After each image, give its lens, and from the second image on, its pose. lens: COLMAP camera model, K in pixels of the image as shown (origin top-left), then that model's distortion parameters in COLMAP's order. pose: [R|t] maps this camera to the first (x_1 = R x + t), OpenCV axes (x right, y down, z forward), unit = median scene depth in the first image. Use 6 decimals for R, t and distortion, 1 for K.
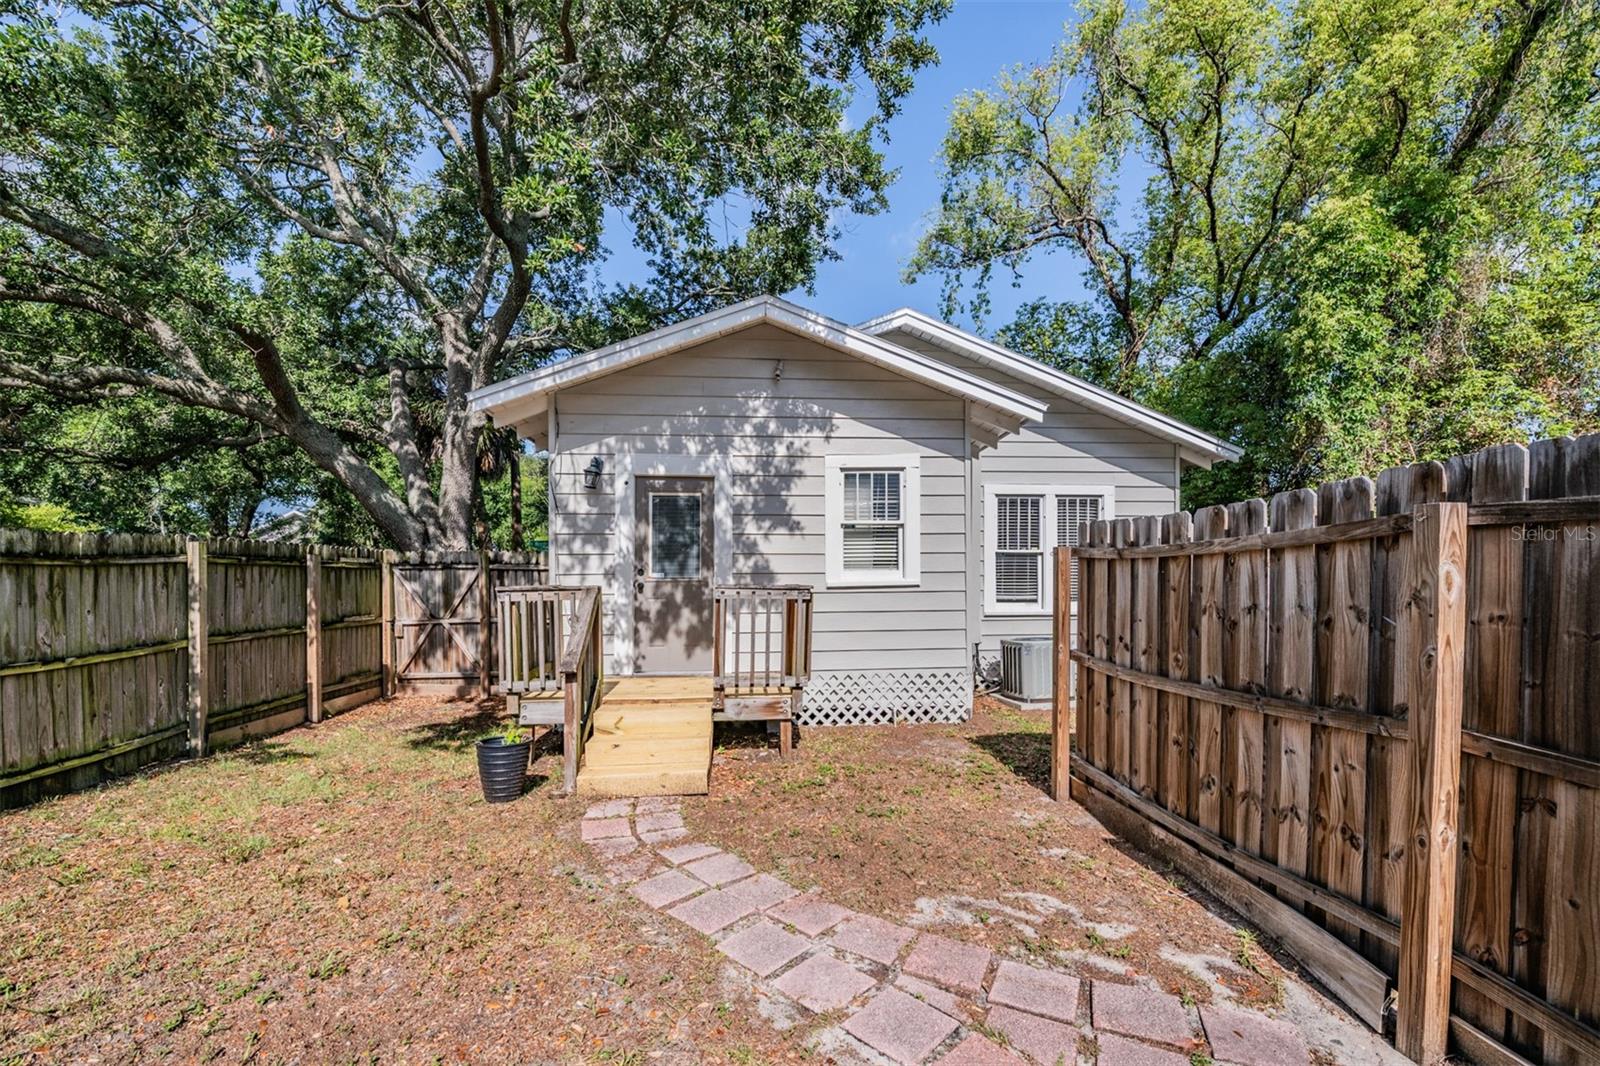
lens RADIAL K [[645.1, 0, 811.2], [0, 645.1, 564.7], [0, 0, 1]] dist [-0.000267, -0.006343]
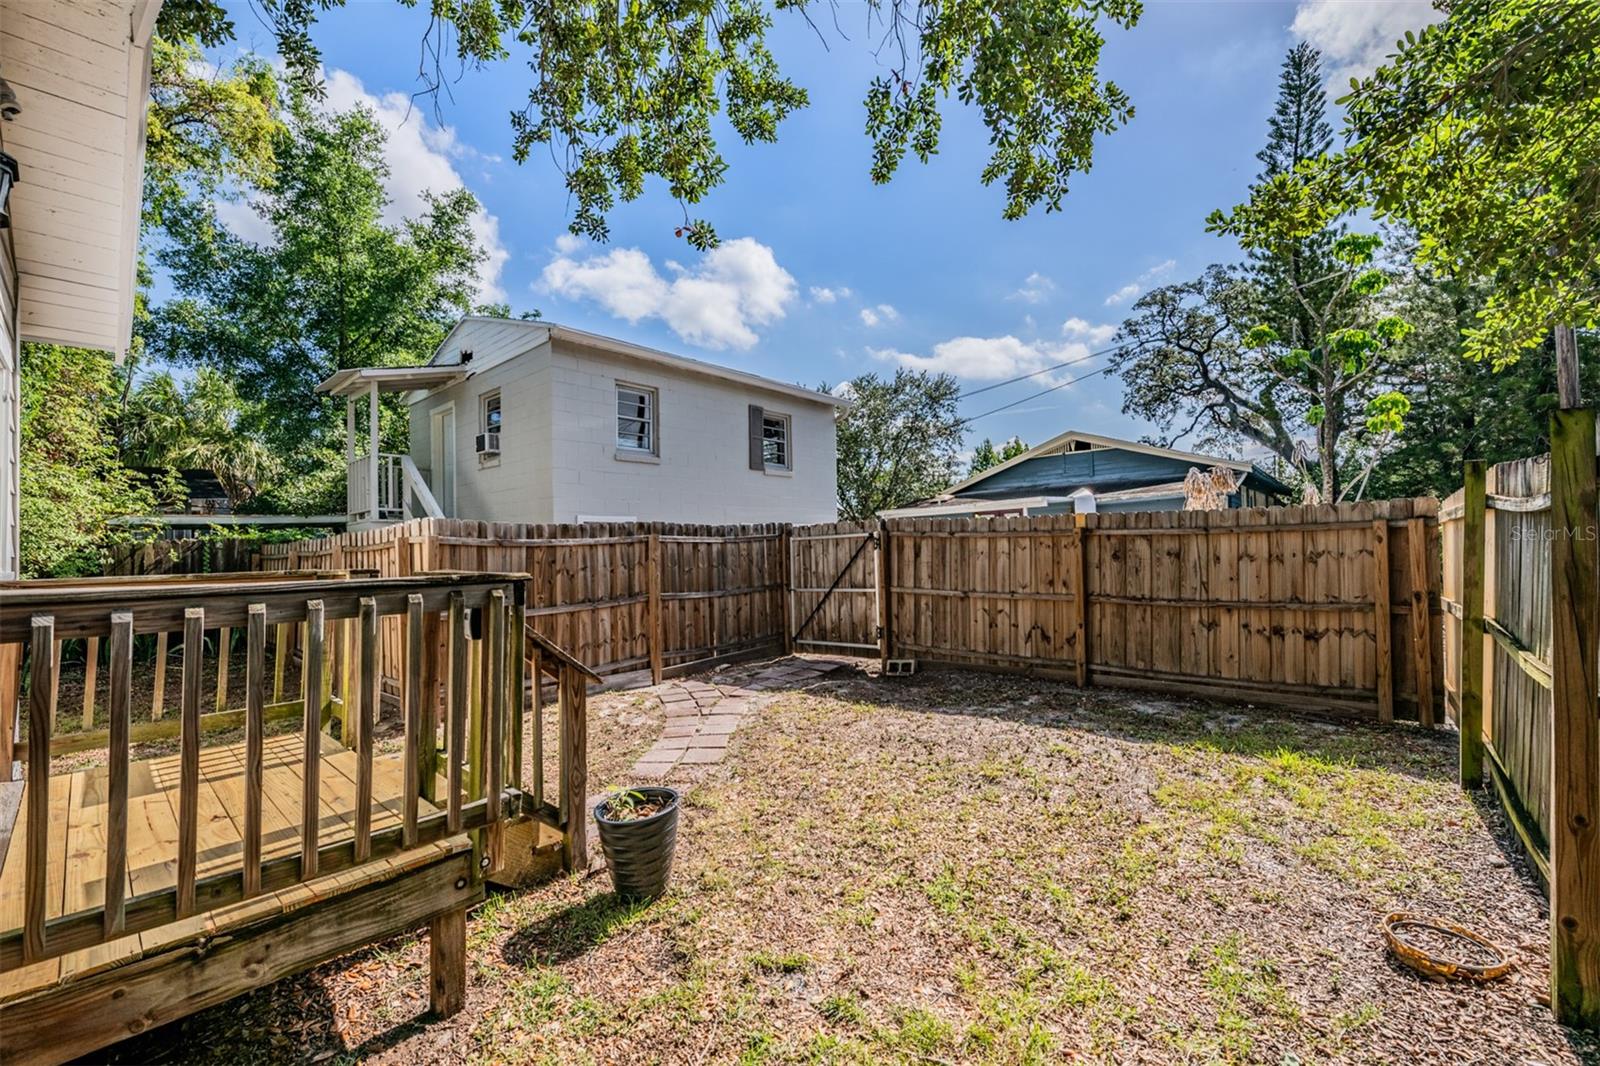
lens RADIAL K [[642.5, 0, 800.8], [0, 642.5, 539.9], [0, 0, 1]] dist [-0.000450, -0.006353]
pose [[-0.695510, 0.028416, 0.717954, -0.909018], [0.004603, 0.999373, -0.035095, 0.027585], [-0.718502, -0.021105, -0.695205, 1.172454]]
